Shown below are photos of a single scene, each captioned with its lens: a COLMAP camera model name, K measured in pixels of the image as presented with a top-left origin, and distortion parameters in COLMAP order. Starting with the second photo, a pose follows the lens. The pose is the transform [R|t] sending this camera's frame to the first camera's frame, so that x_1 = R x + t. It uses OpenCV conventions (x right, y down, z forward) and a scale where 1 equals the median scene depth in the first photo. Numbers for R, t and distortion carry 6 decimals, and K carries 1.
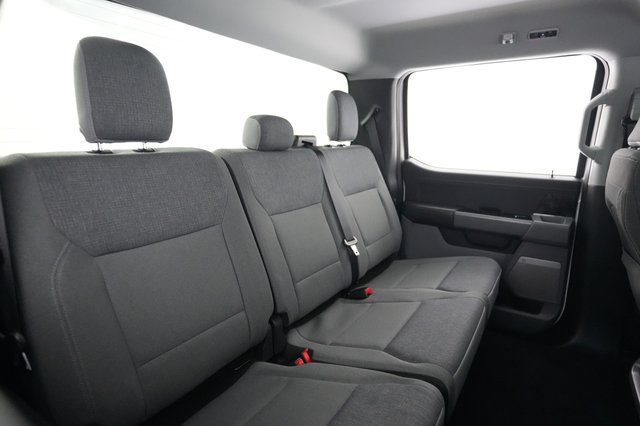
lens RADIAL K [[334.9, 0, 320.0], [0, 334.9, 213.0], [0, 0, 1]] dist [0.000505, 0.000282]
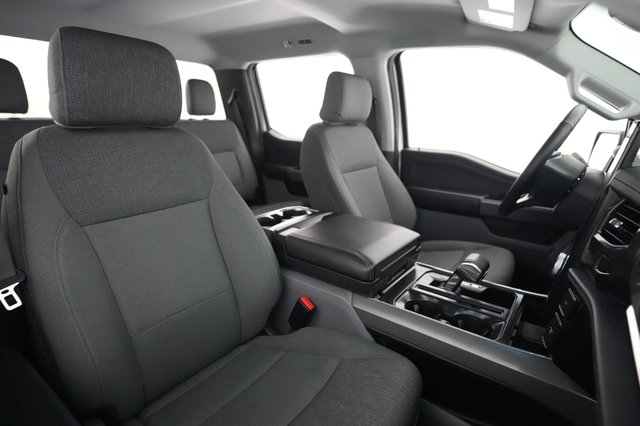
lens RADIAL K [[356.3, 0, 320.0], [0, 356.3, 213.0], [0, 0, 1]] dist [-0.004803, -0.001204]
pose [[0.996991, 0.028073, -0.072249, 0.594857], [-0.025044, 0.998783, 0.042485, 0.098728], [0.073354, -0.040548, 0.996481, -0.390269]]
